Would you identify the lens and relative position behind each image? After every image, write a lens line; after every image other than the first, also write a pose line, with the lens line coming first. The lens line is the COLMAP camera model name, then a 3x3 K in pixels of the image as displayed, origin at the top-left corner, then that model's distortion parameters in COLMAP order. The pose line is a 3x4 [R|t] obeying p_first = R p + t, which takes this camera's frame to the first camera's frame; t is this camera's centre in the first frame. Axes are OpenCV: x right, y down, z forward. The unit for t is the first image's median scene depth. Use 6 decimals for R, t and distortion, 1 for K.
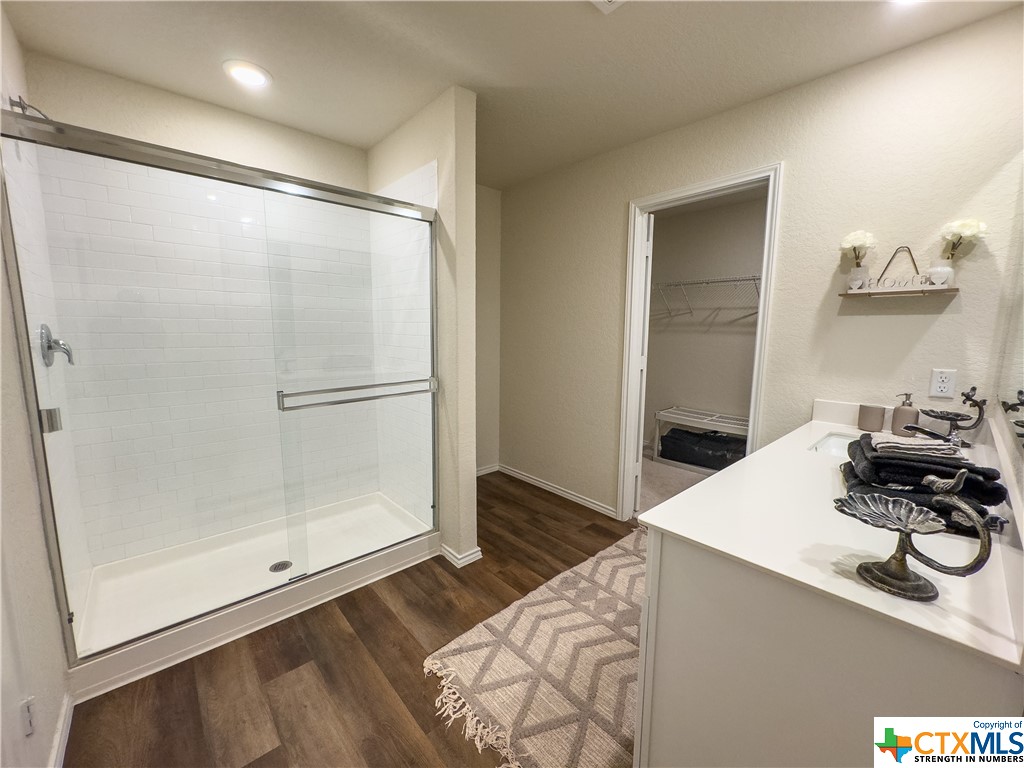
lens RADIAL K [[410.1, 0, 512.4], [0, 410.1, 380.4], [0, 0, 1]] dist [-0.001515, 0.000252]
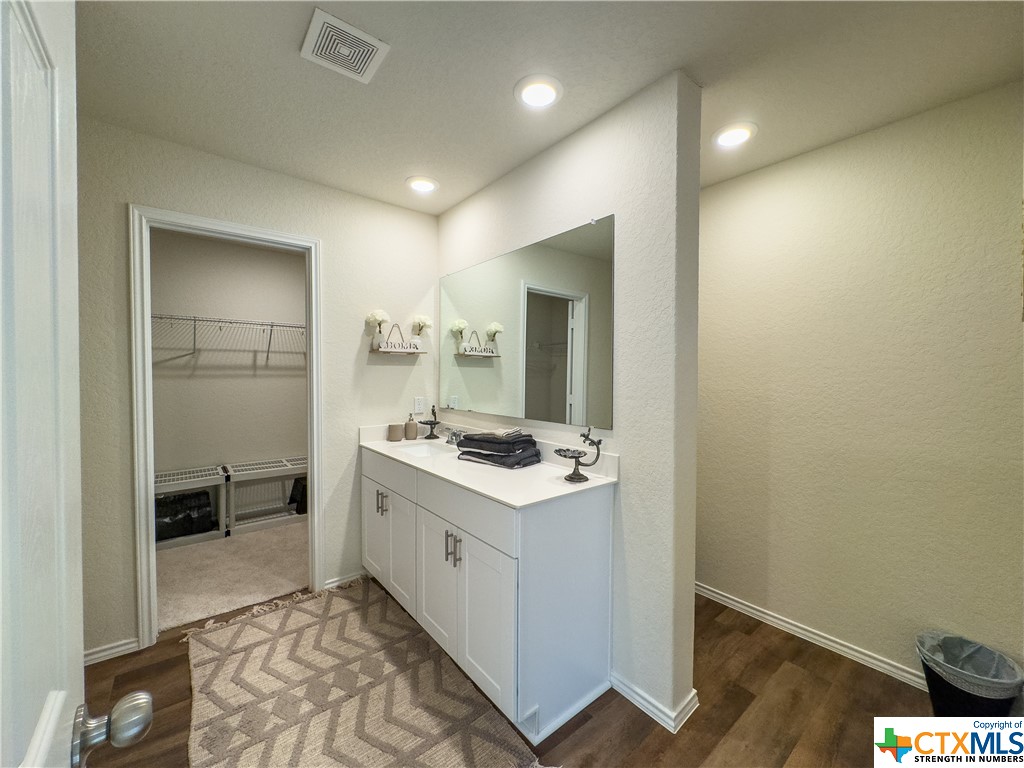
lens RADIAL K [[410.1, 0, 512.4], [0, 410.1, 386.6], [0, 0, 1]] dist [-0.001515, 0.000252]
pose [[0.047637, -0.038235, 0.998133, -0.548703], [0.117398, 0.992556, 0.032419, -0.067247], [-0.991942, 0.115634, 0.051771, 0.423846]]
